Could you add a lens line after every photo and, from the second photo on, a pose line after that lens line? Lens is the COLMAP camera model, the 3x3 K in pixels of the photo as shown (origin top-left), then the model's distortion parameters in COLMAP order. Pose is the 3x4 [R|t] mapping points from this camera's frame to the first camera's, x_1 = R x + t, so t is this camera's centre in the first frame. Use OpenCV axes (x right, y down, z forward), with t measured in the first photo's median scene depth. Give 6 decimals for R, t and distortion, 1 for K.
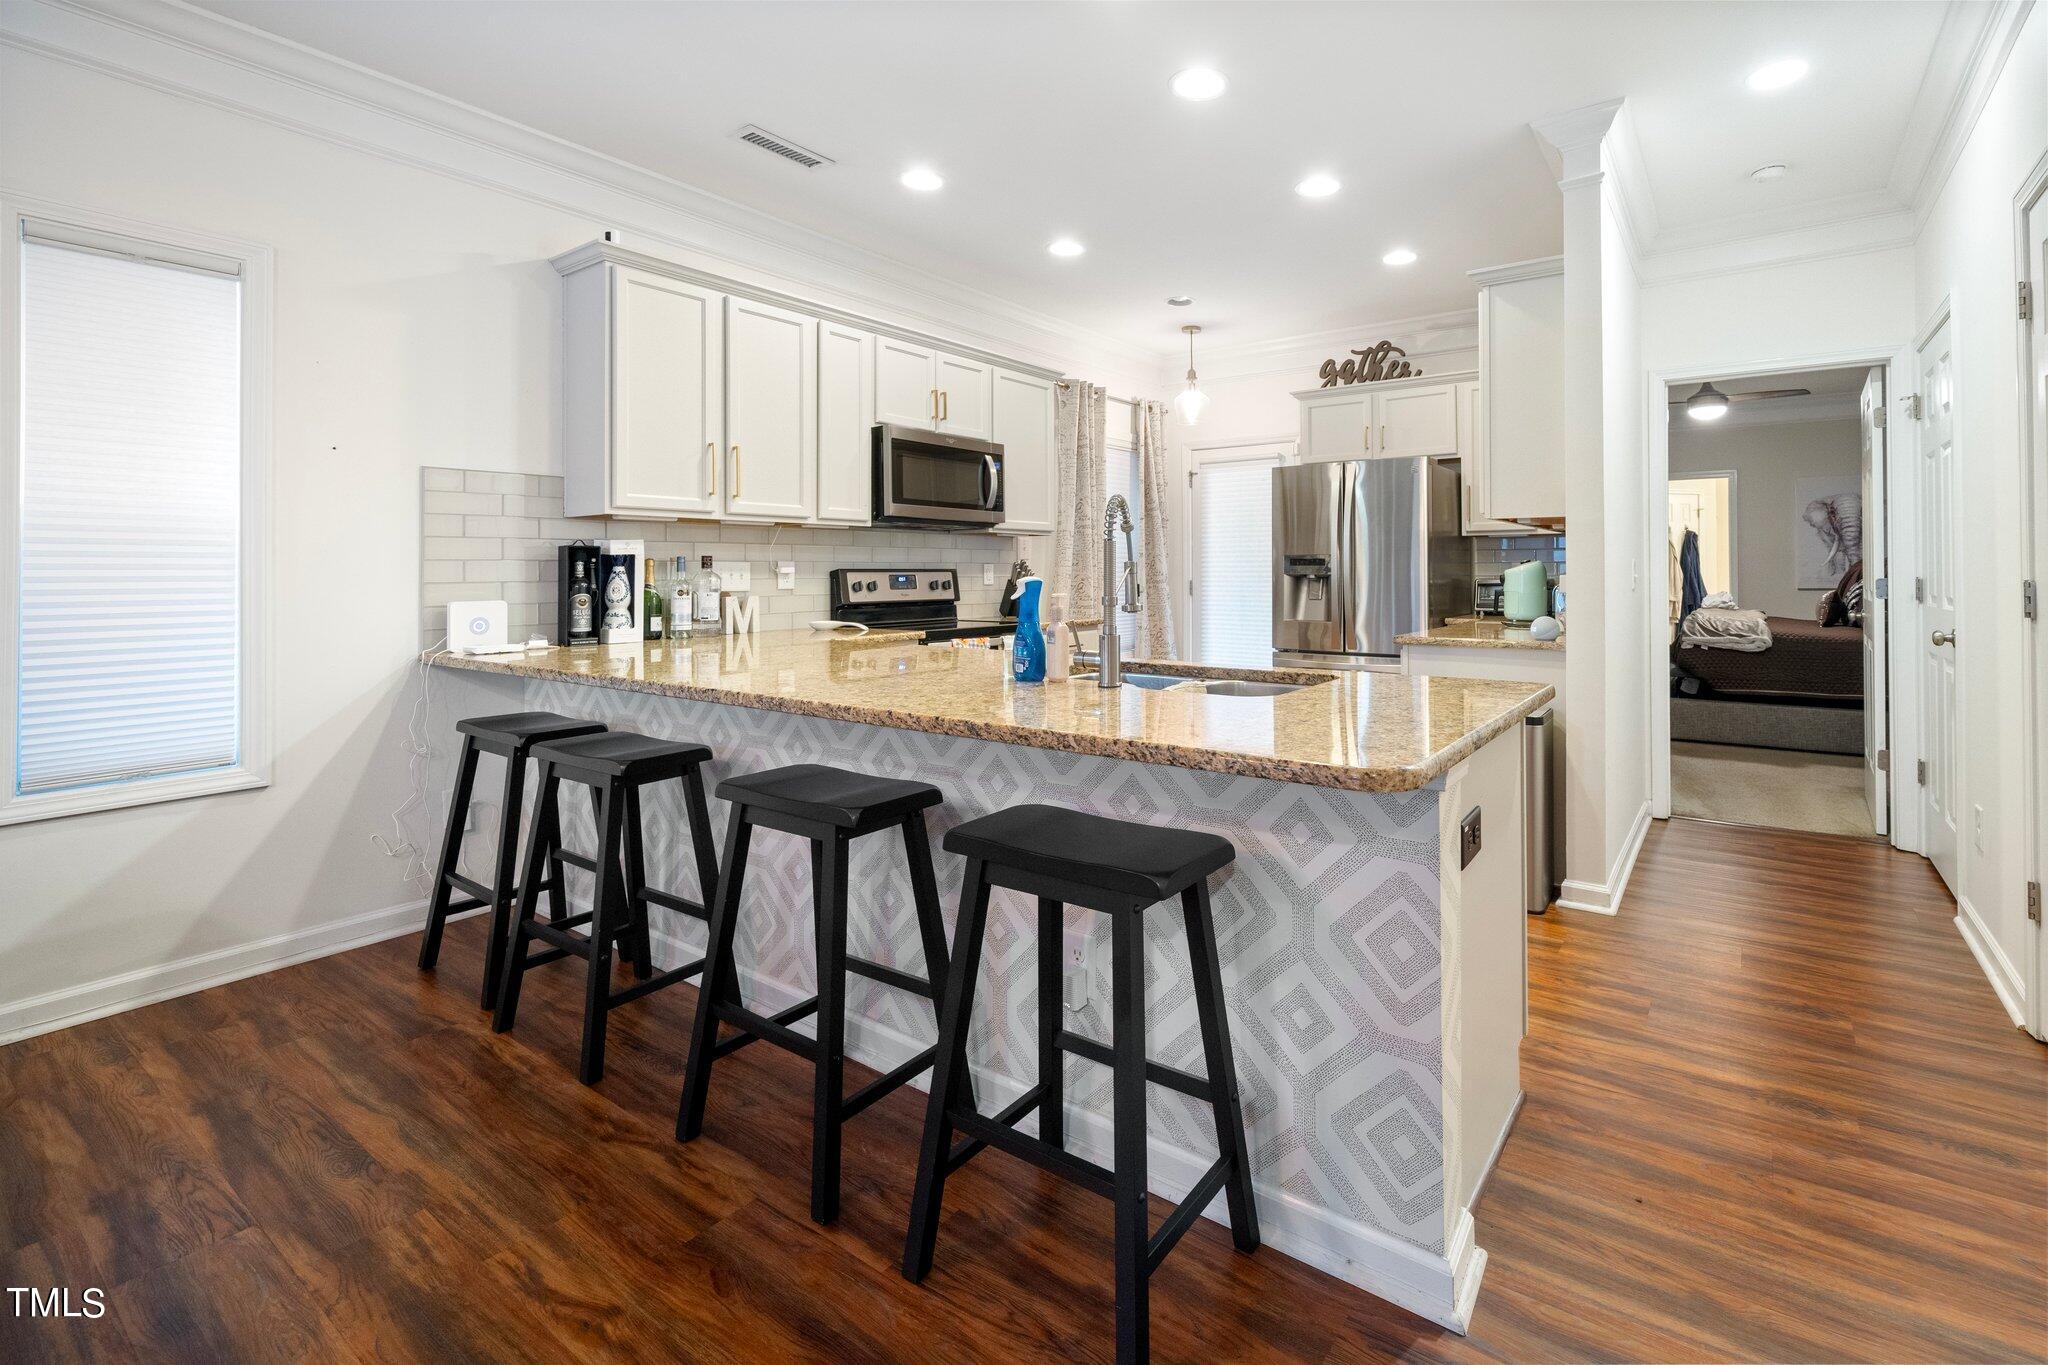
lens RADIAL K [[926.5, 0, 1081.5], [0, 926.5, 550.1], [0, 0, 1]] dist [-0.005776, -0.000145]
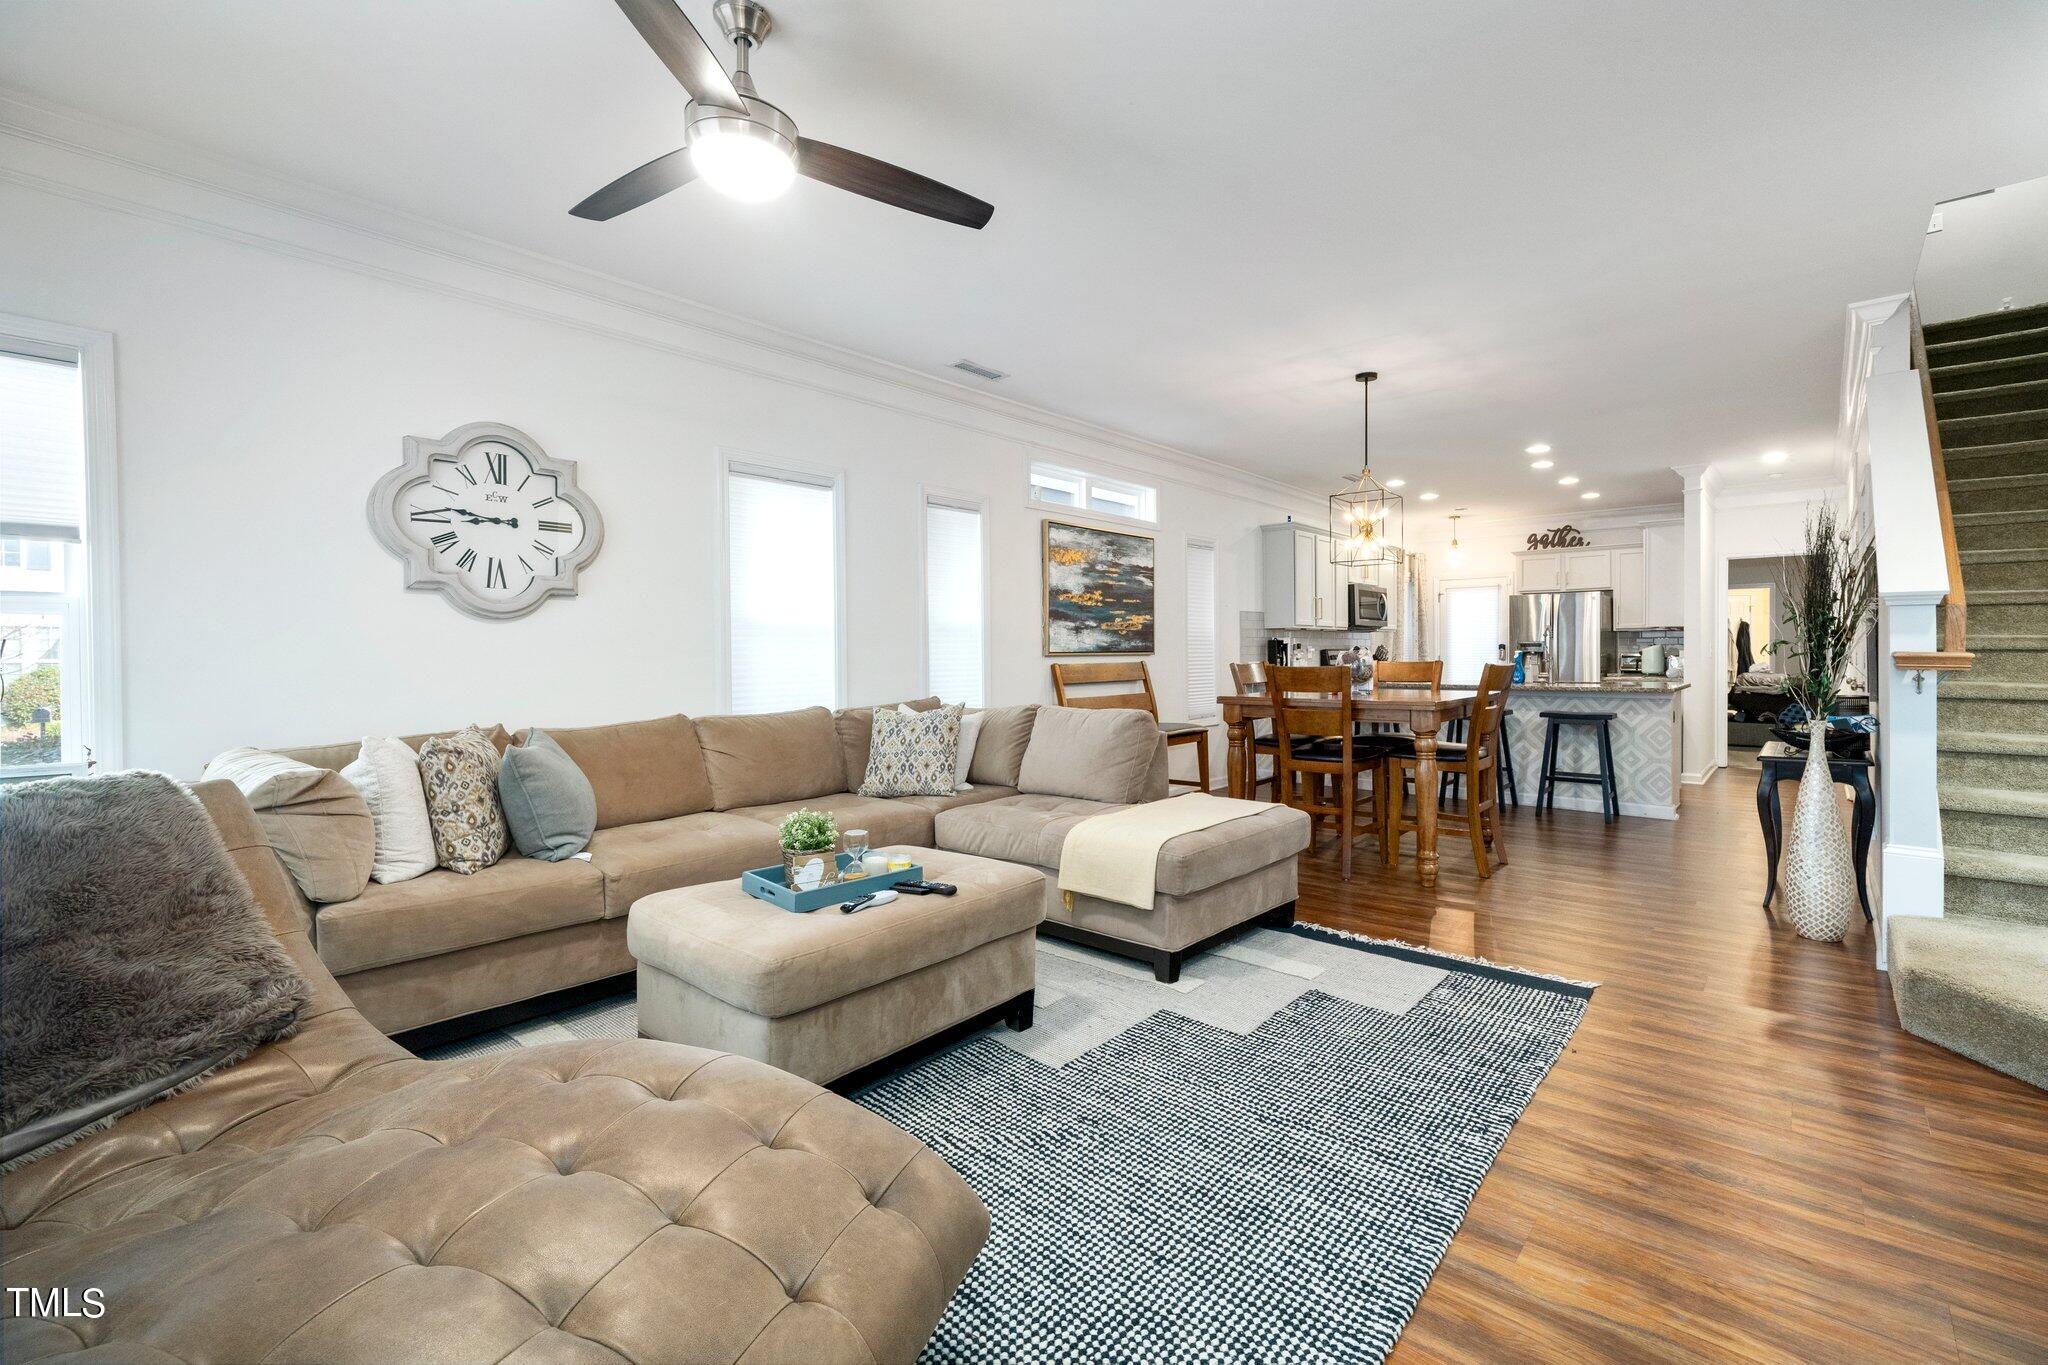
lens RADIAL K [[926.5, 0, 1054.8], [0, 926.5, 649.1], [0, 0, 1]] dist [-0.005776, -0.000145]
pose [[0.997914, -0.003376, -0.064476, -0.789671], [0.004523, 0.999834, 0.017650, -0.022468], [0.064406, -0.017905, 0.997763, -1.249191]]
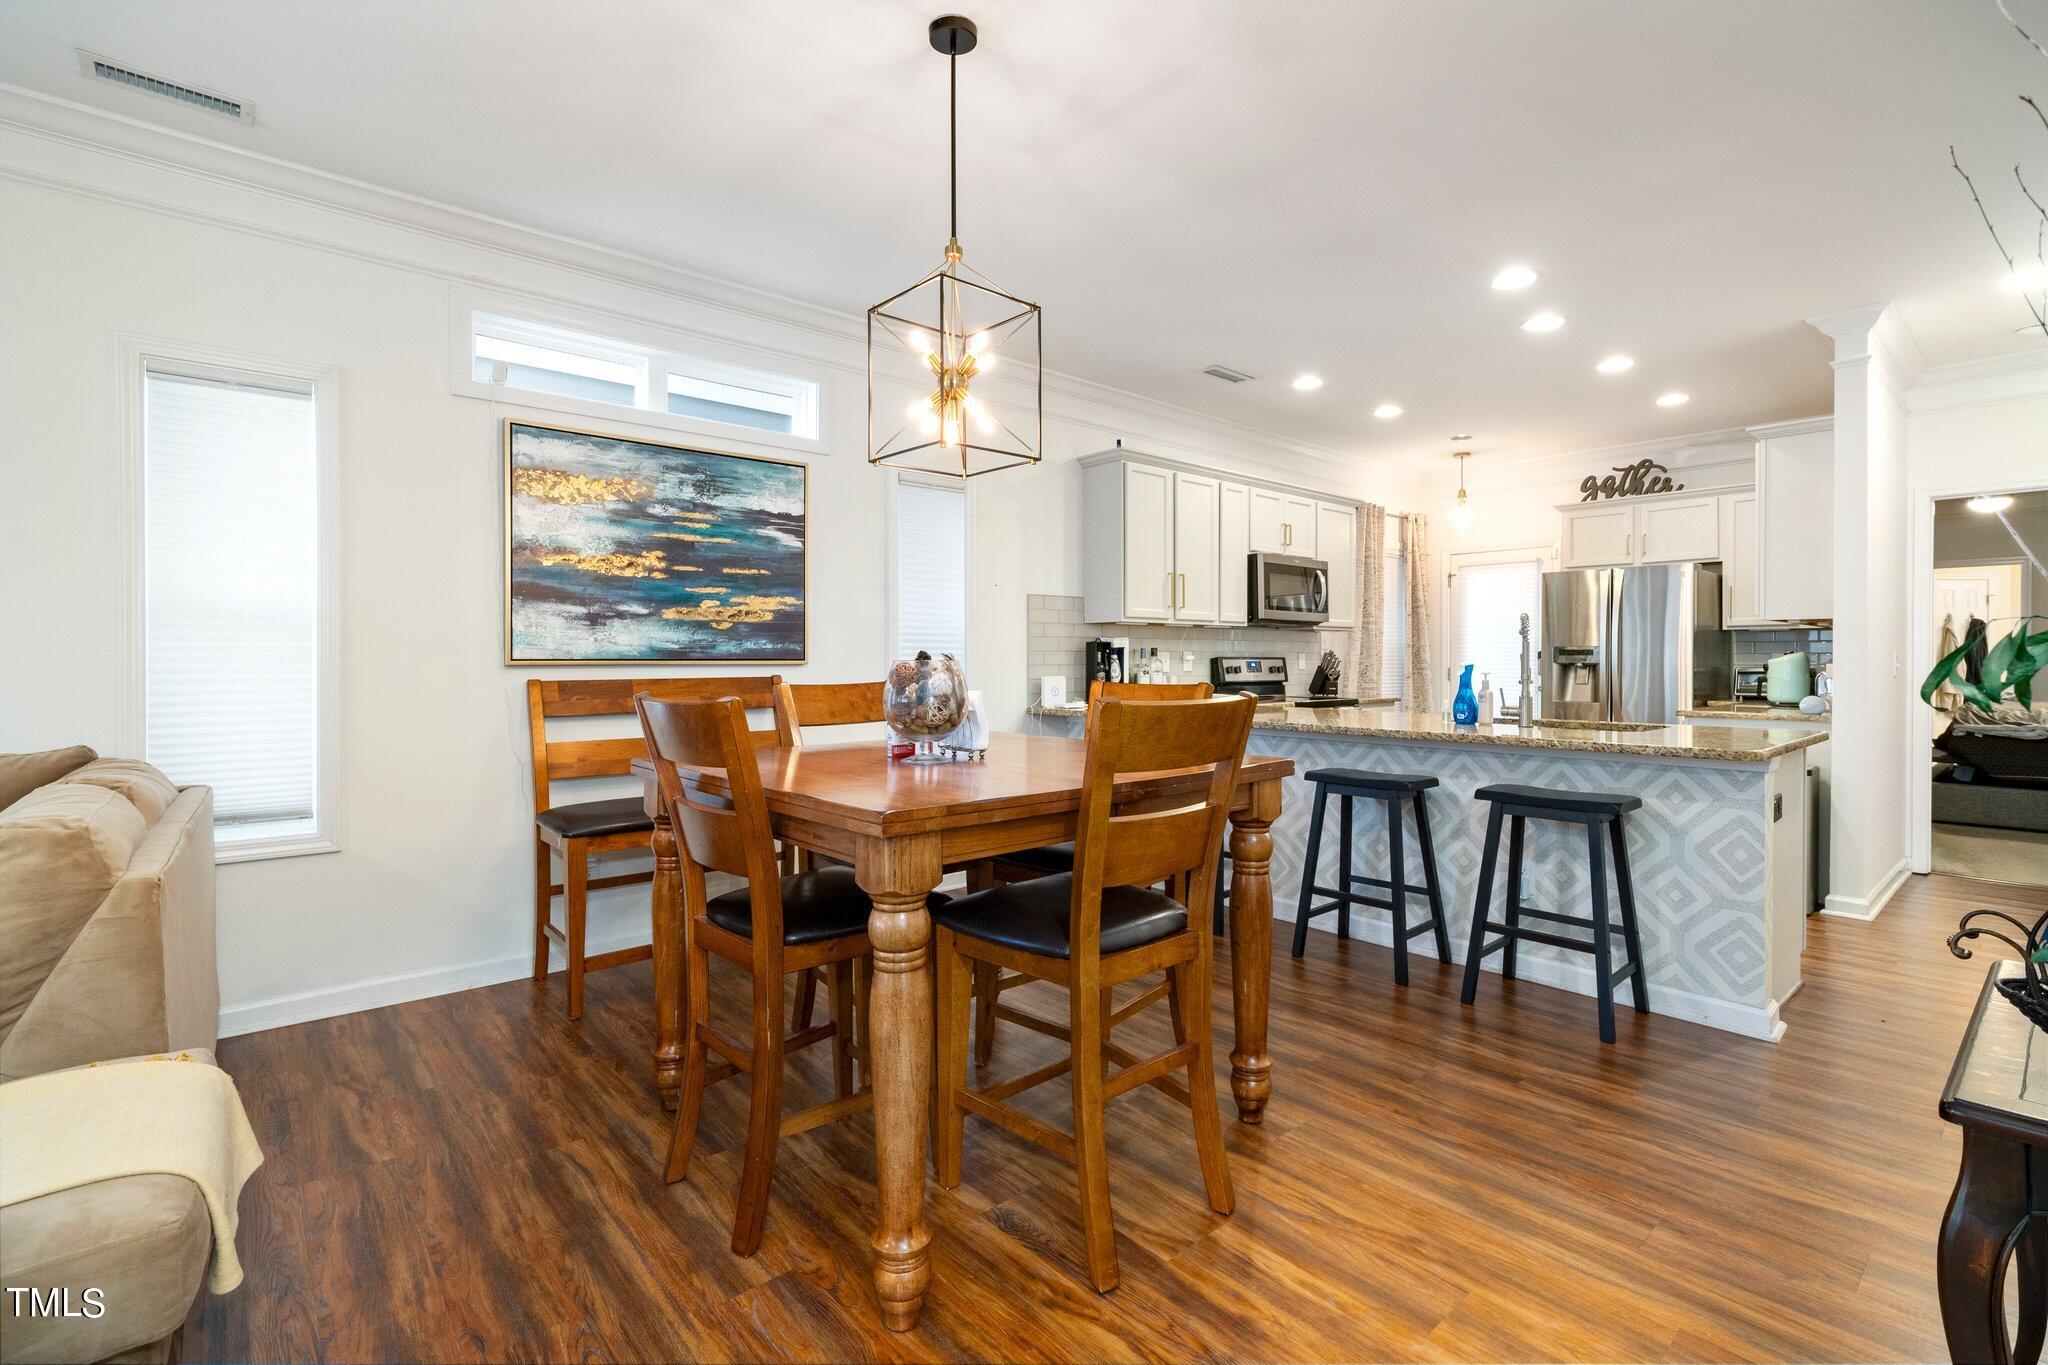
lens RADIAL K [[926.5, 0, 1024.3], [0, 926.5, 658.1], [0, 0, 1]] dist [-0.005776, -0.000145]
pose [[0.974281, 0.003933, -0.225304, -0.250061], [0.000979, 0.999764, 0.021687, -0.008679], [0.225336, -0.021350, 0.974047, -0.444740]]
